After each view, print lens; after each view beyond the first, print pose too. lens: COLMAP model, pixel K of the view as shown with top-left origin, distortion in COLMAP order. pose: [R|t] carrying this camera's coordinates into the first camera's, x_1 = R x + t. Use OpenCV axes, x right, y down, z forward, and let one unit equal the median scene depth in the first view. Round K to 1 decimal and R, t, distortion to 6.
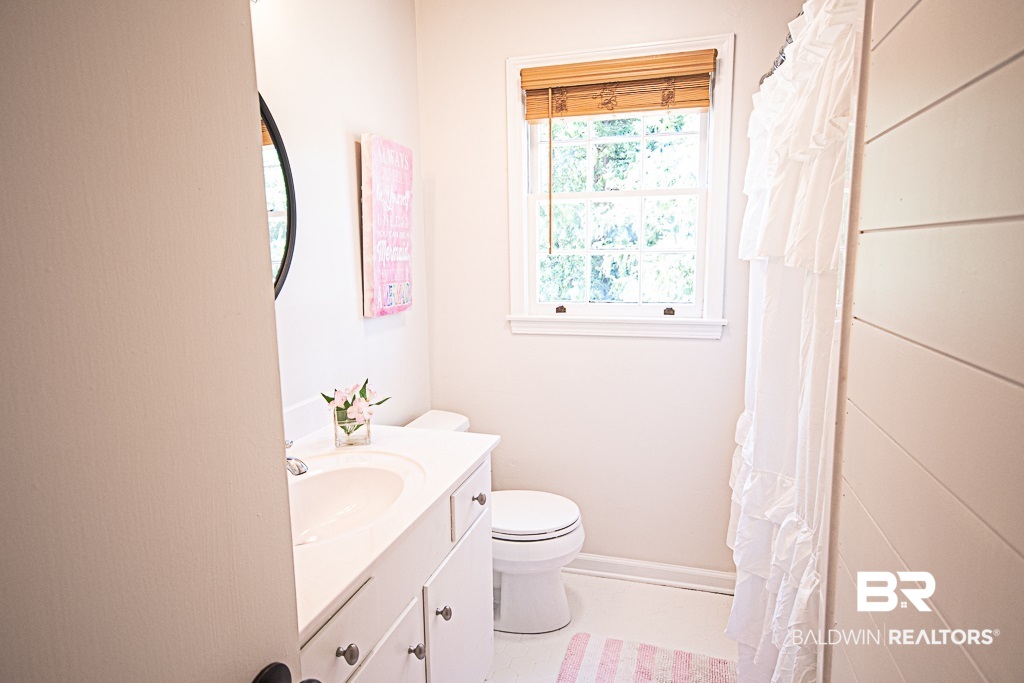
lens RADIAL K [[600.9, 0, 512.0], [0, 600.9, 341.5], [0, 0, 1]] dist [0.003580, 0.000715]
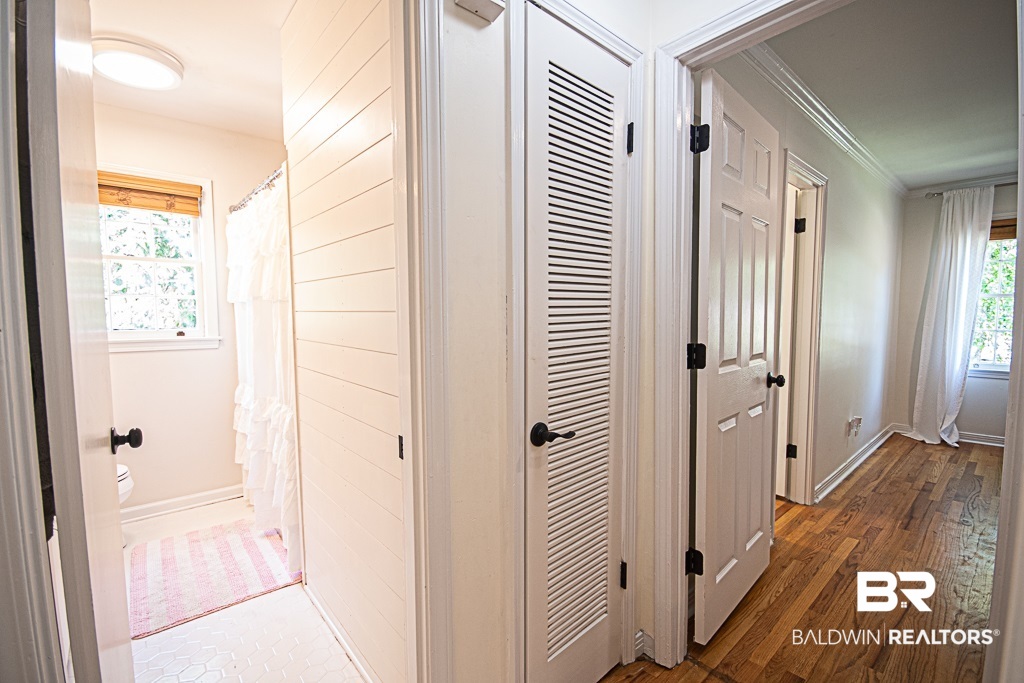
lens RADIAL K [[445.9, 0, 517.5], [0, 445.9, 343.3], [0, 0, 1]] dist [-0.000298, -0.007260]
pose [[0.536741, -0.044291, 0.842584, -0.286994], [0.115713, 0.993050, -0.021510, 0.116173], [-0.835775, 0.109043, 0.538136, -0.441149]]
